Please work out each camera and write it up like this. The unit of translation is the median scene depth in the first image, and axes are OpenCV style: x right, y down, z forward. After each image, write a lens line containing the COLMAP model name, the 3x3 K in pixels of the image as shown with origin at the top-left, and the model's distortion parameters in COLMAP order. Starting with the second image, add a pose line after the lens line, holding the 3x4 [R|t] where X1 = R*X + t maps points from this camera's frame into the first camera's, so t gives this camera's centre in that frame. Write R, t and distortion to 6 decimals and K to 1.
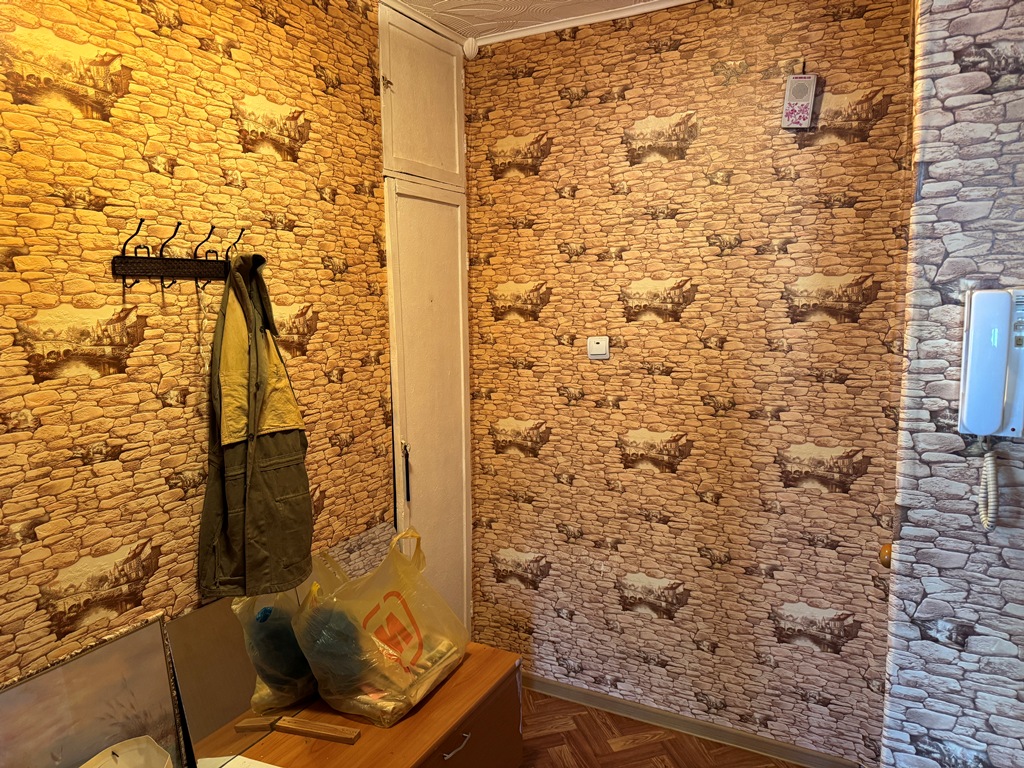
lens RADIAL K [[719.5, 0, 509.0], [0, 719.5, 387.7], [0, 0, 1]] dist [0.066037, -0.075366]
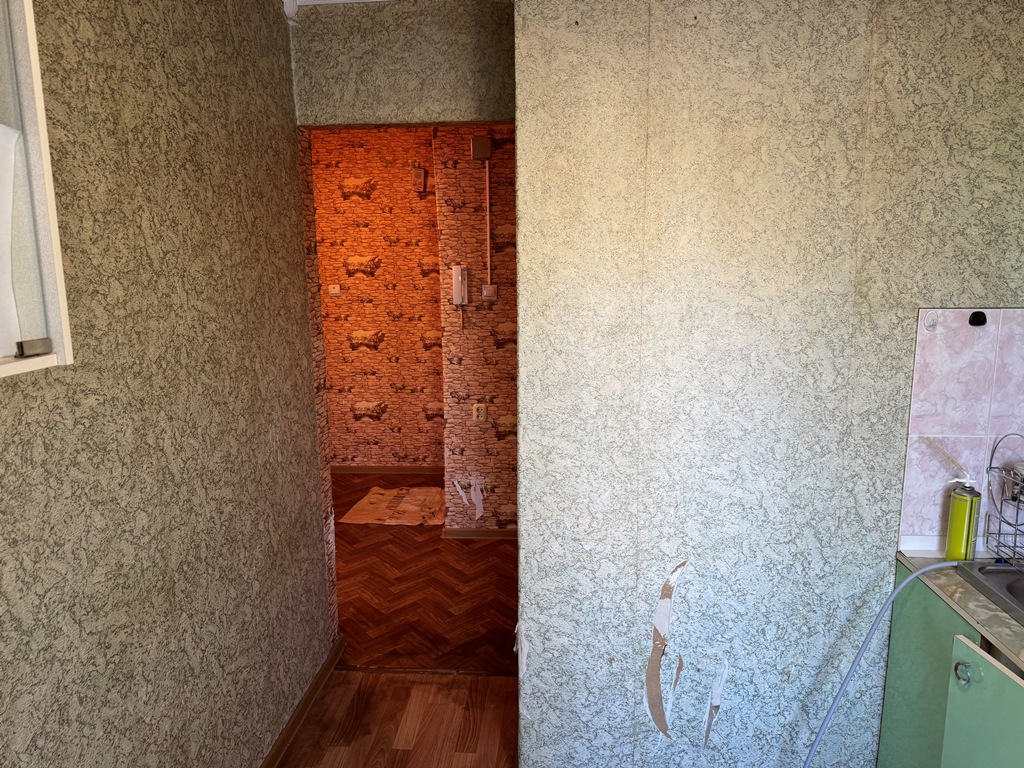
lens RADIAL K [[719.5, 0, 518.2], [0, 719.5, 388.7], [0, 0, 1]] dist [0.066037, -0.075366]
pose [[0.905402, -0.079269, 0.417090, -0.288789], [0.056895, 0.996208, 0.065825, 0.119166], [-0.420727, -0.035868, 0.906478, -1.103112]]
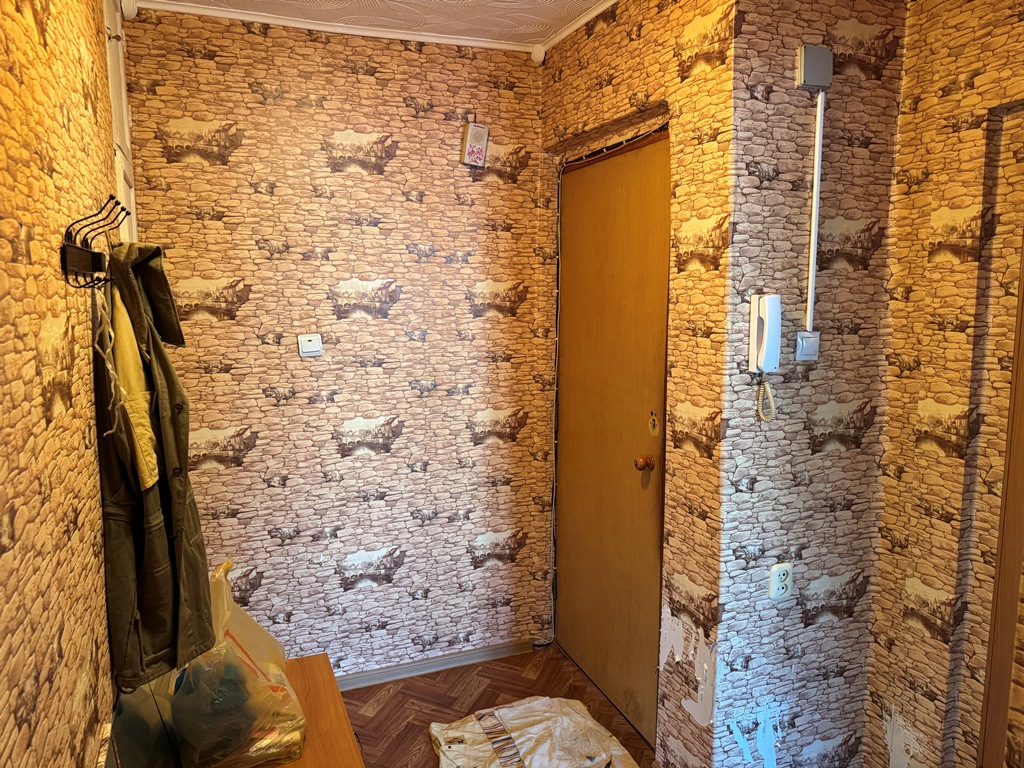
lens RADIAL K [[719.5, 0, 498.6], [0, 719.5, 382.5], [0, 0, 1]] dist [0.066037, -0.075366]
pose [[0.632930, -0.090590, 0.768891, -0.533576], [0.092441, 0.994869, 0.041120, -0.021618], [-0.768671, 0.045051, 0.638056, 0.150149]]
